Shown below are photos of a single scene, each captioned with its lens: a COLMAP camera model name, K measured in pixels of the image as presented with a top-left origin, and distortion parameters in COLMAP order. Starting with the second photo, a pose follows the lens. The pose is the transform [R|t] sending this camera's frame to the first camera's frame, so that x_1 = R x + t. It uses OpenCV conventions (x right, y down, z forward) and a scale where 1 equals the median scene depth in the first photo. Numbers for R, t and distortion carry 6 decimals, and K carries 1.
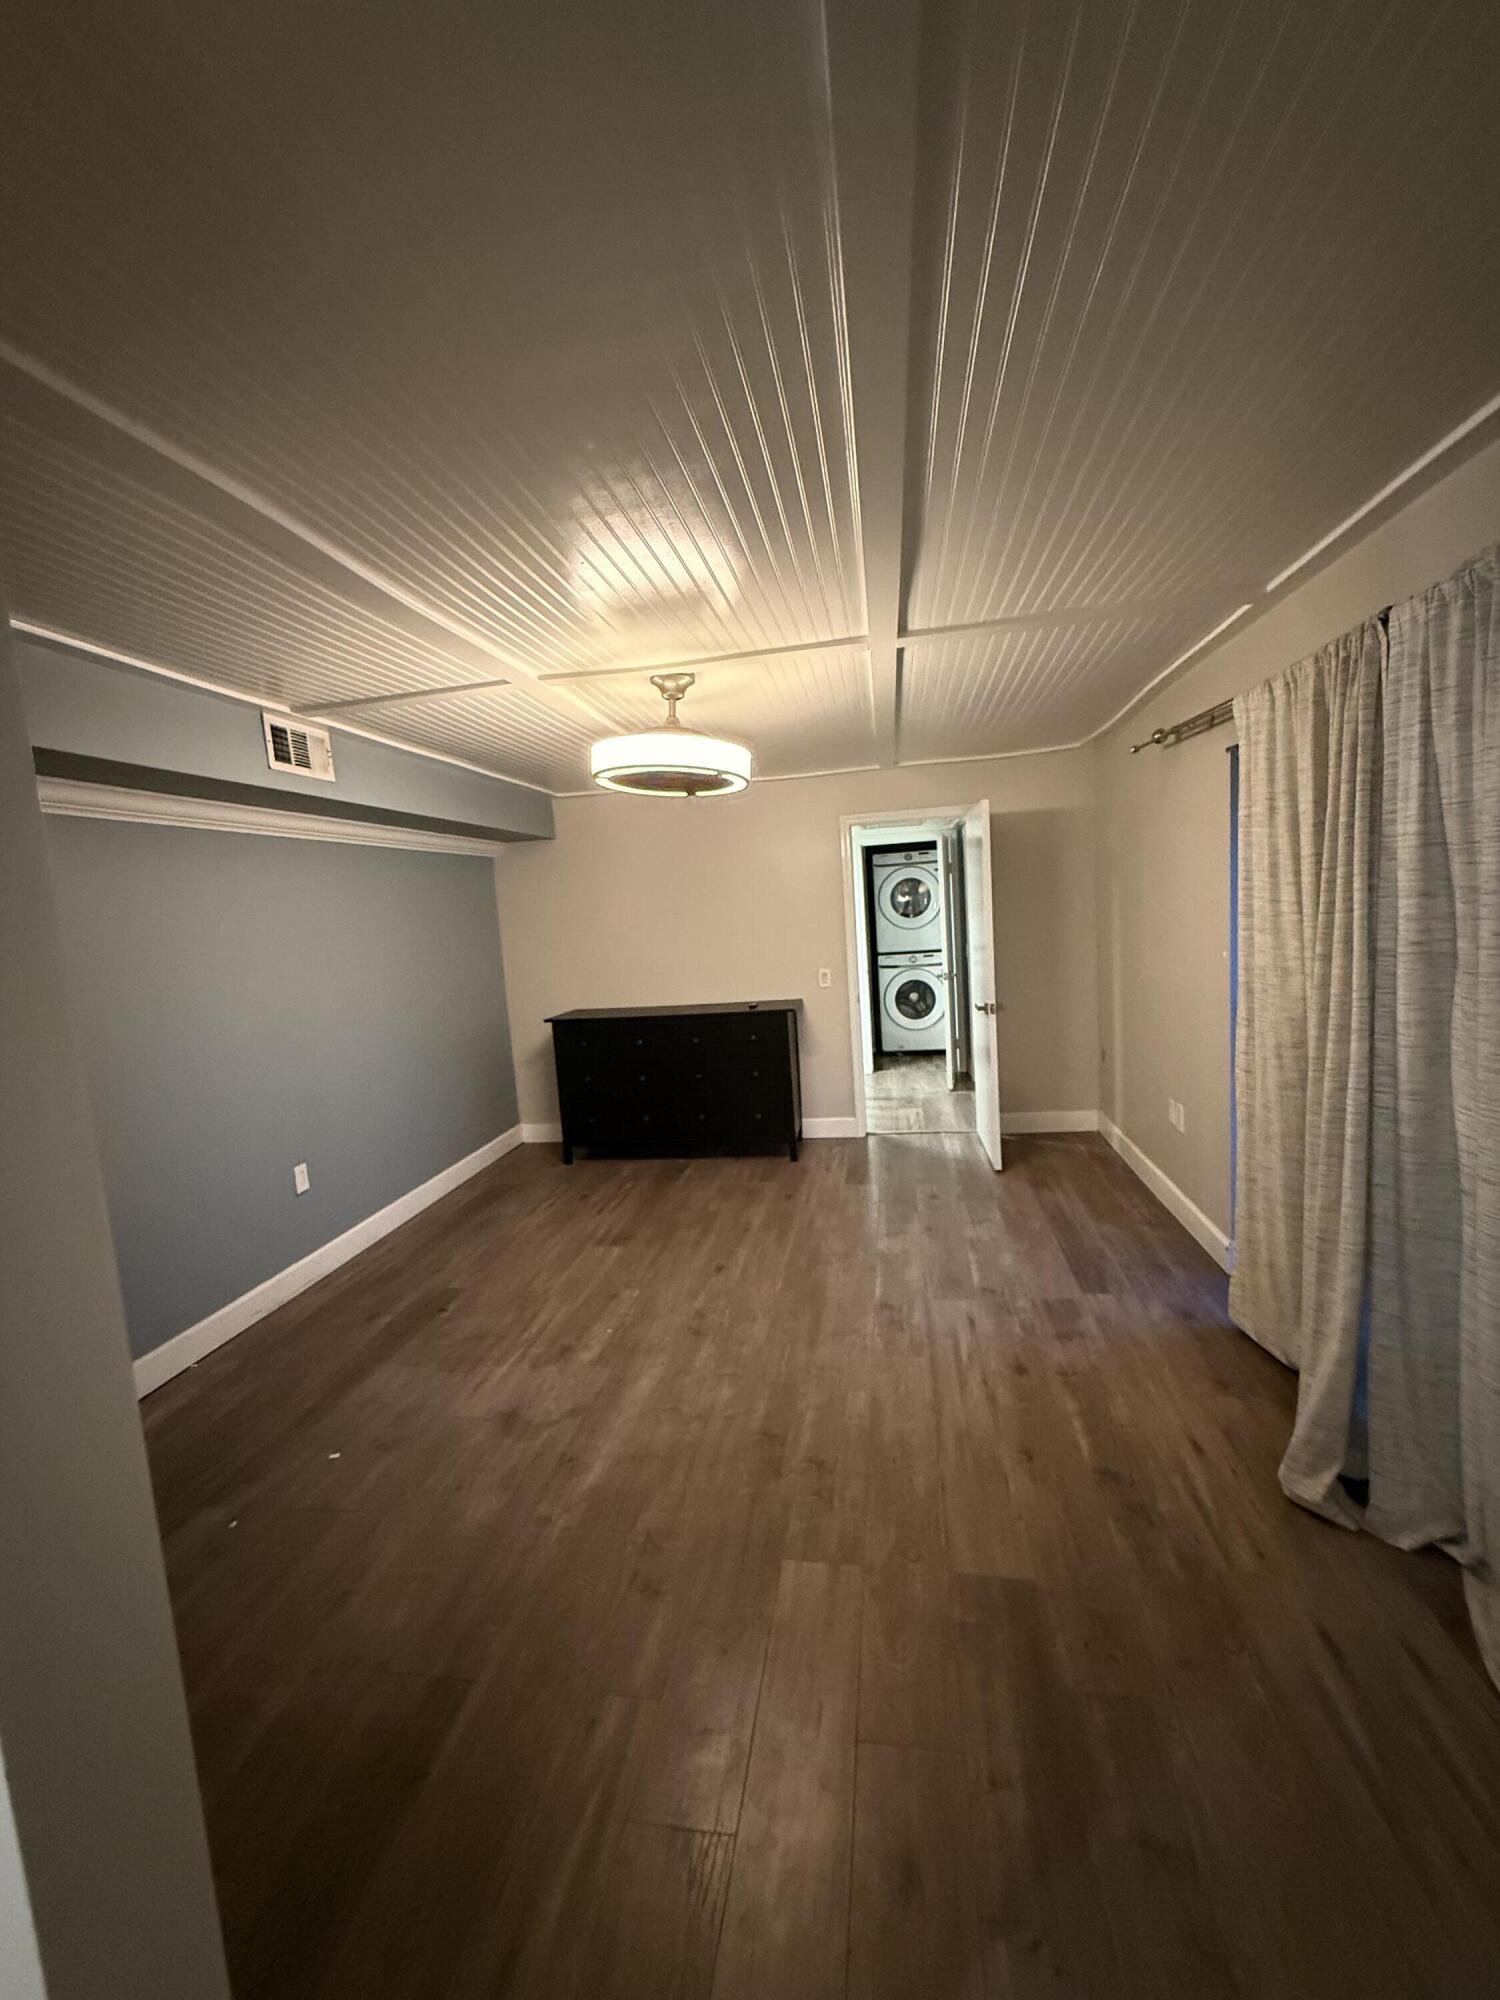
lens RADIAL K [[803.2, 0, 738.0], [0, 803.2, 1005.7], [0, 0, 1]] dist [0.001946, 0.000179]
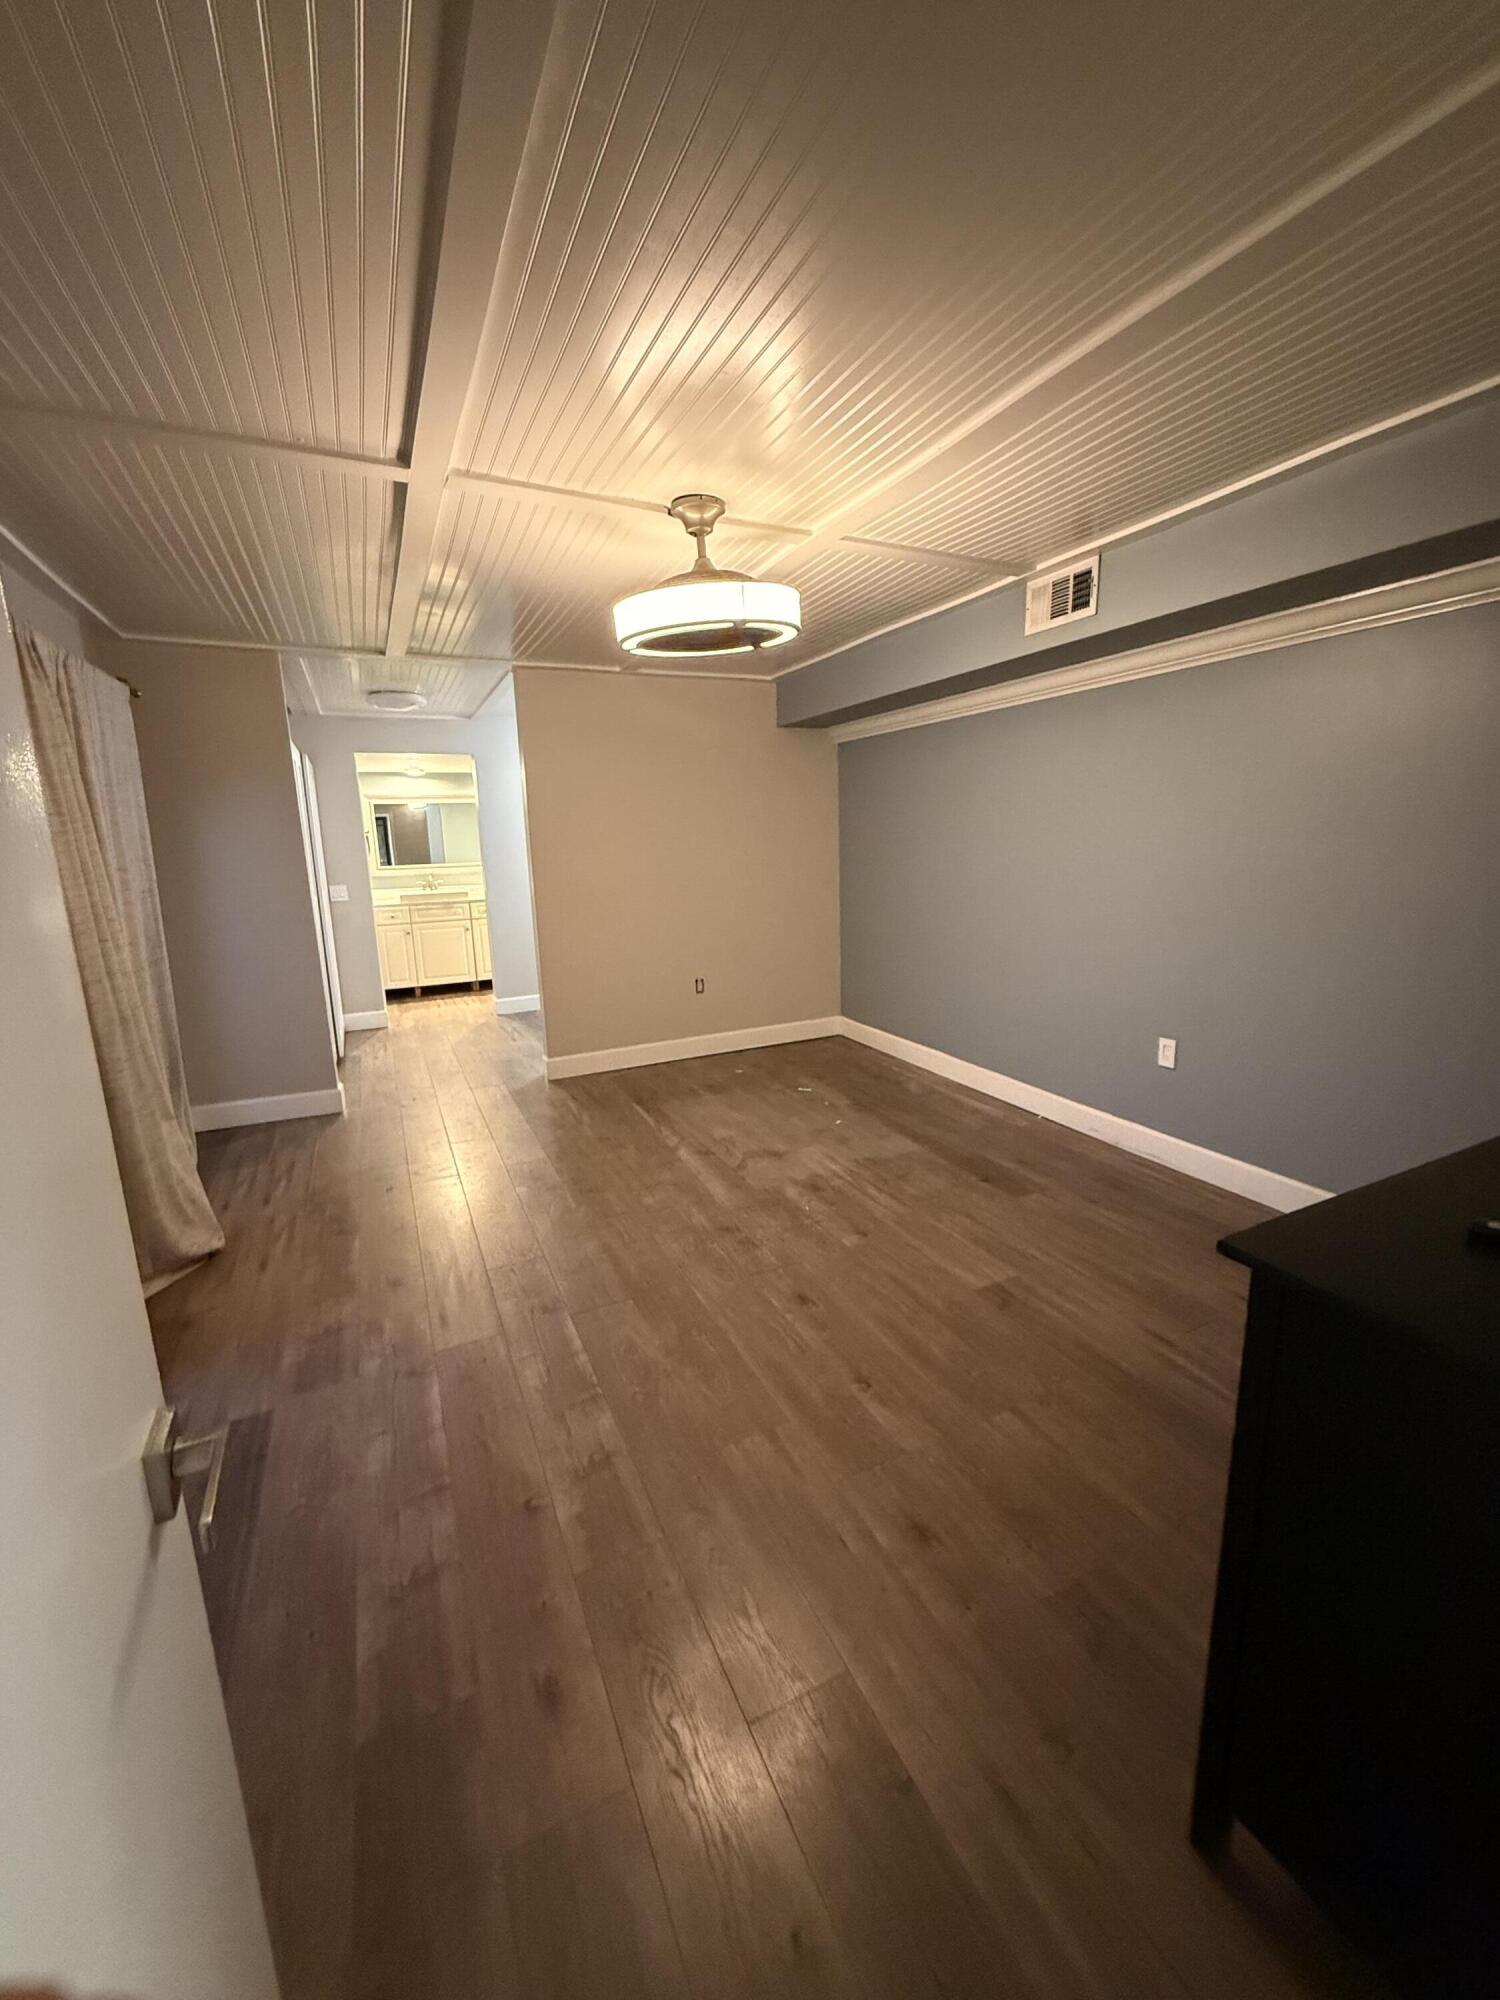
lens RADIAL K [[803.2, 0, 758.1], [0, 803.2, 995.6], [0, 0, 1]] dist [0.001946, 0.000179]
pose [[-0.799464, 0.208264, -0.563457, 0.357321], [0.011831, 0.943255, 0.331858, -0.167333], [0.600598, 0.258642, -0.756562, 1.452340]]
